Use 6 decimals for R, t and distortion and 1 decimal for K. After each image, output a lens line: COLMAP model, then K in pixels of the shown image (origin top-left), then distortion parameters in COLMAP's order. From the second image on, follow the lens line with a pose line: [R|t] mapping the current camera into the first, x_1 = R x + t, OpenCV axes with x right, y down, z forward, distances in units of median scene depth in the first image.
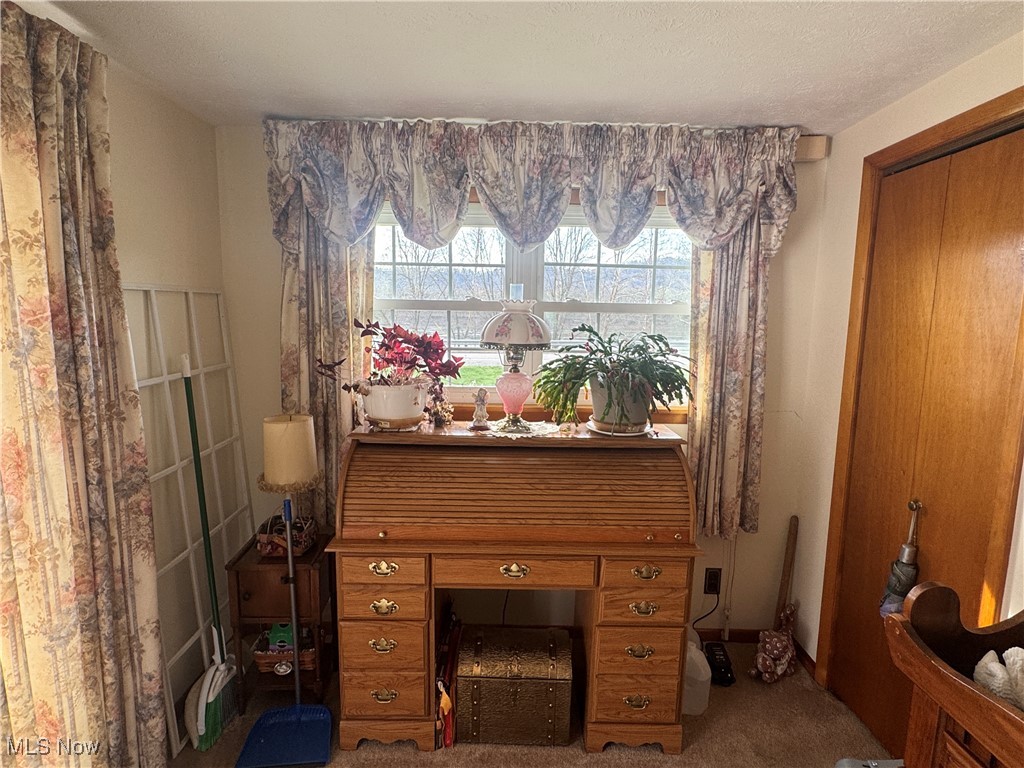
lens RADIAL K [[537.6, 0, 508.8], [0, 537.6, 386.3], [0, 0, 1]] dist [-0.005630, -0.000207]
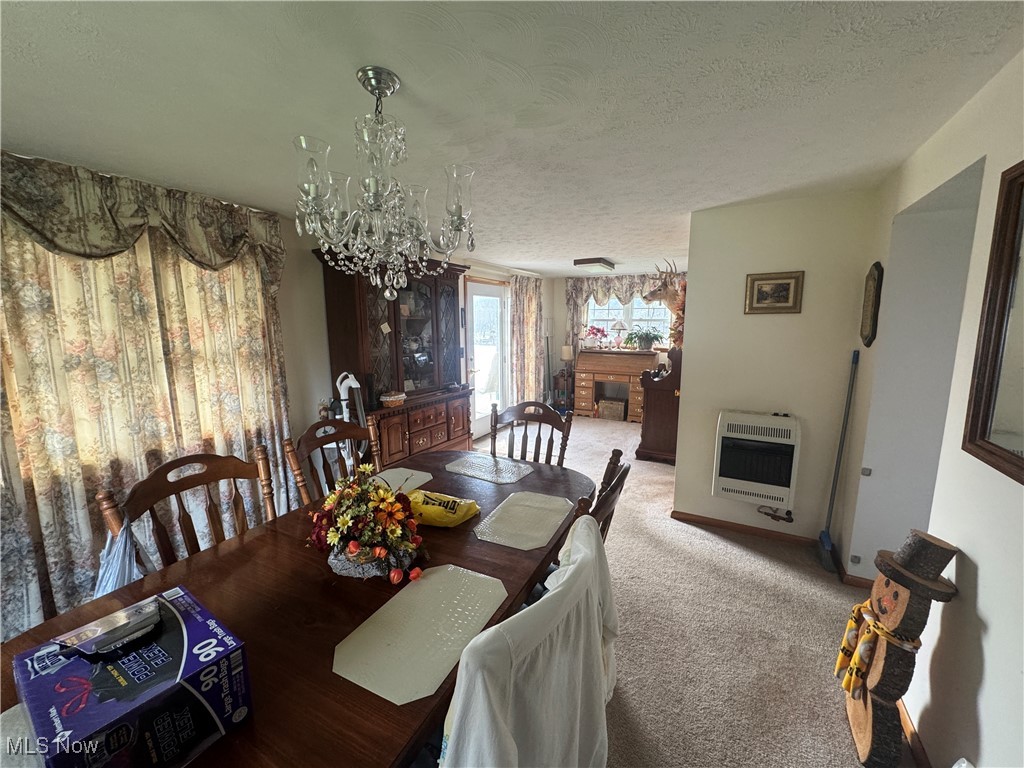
lens RADIAL K [[404.8, 0, 513.8], [0, 404.8, 380.0], [0, 0, 1]] dist [0.002813, 0.000193]
pose [[0.876912, 0.056102, -0.477365, 0.798274], [-0.055088, 0.998351, 0.016133, 0.301670], [0.477483, 0.012150, 0.878557, -2.098550]]
